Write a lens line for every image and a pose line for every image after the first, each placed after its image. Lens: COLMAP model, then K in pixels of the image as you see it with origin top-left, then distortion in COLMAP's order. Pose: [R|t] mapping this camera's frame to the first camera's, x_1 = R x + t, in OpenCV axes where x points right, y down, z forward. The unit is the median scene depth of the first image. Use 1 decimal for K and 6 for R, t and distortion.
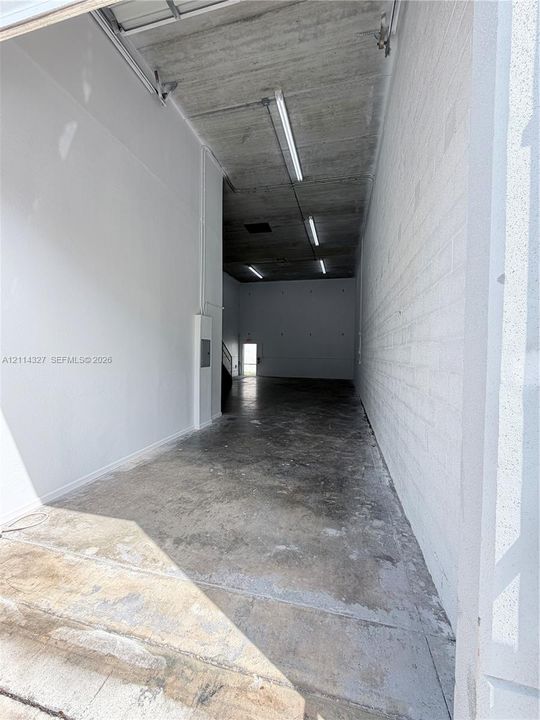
lens RADIAL K [[287.4, 0, 270.0], [0, 287.4, 360.0], [0, 0, 1]] dist [-0.000153, -0.000166]
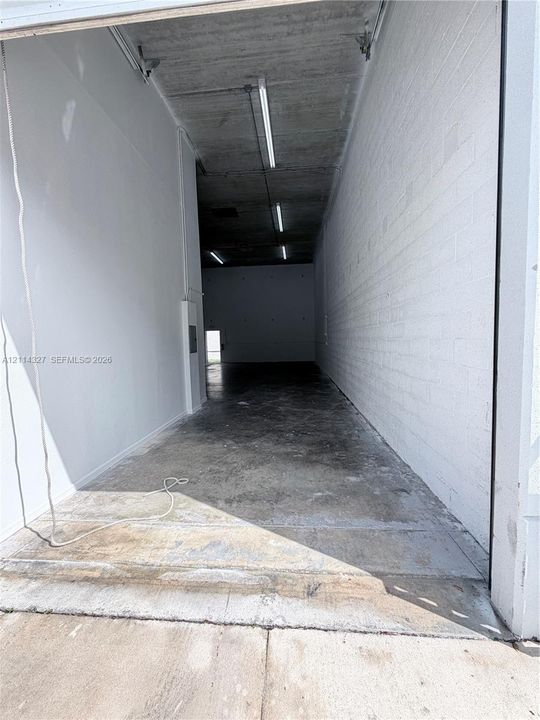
lens RADIAL K [[287.4, 0, 270.0], [0, 287.4, 360.0], [0, 0, 1]] dist [-0.000153, -0.000166]
pose [[0.985666, -0.052261, 0.160409, -0.194704], [0.044732, 0.997737, 0.050196, 0.017018], [-0.162670, -0.042301, 0.985773, -0.072485]]
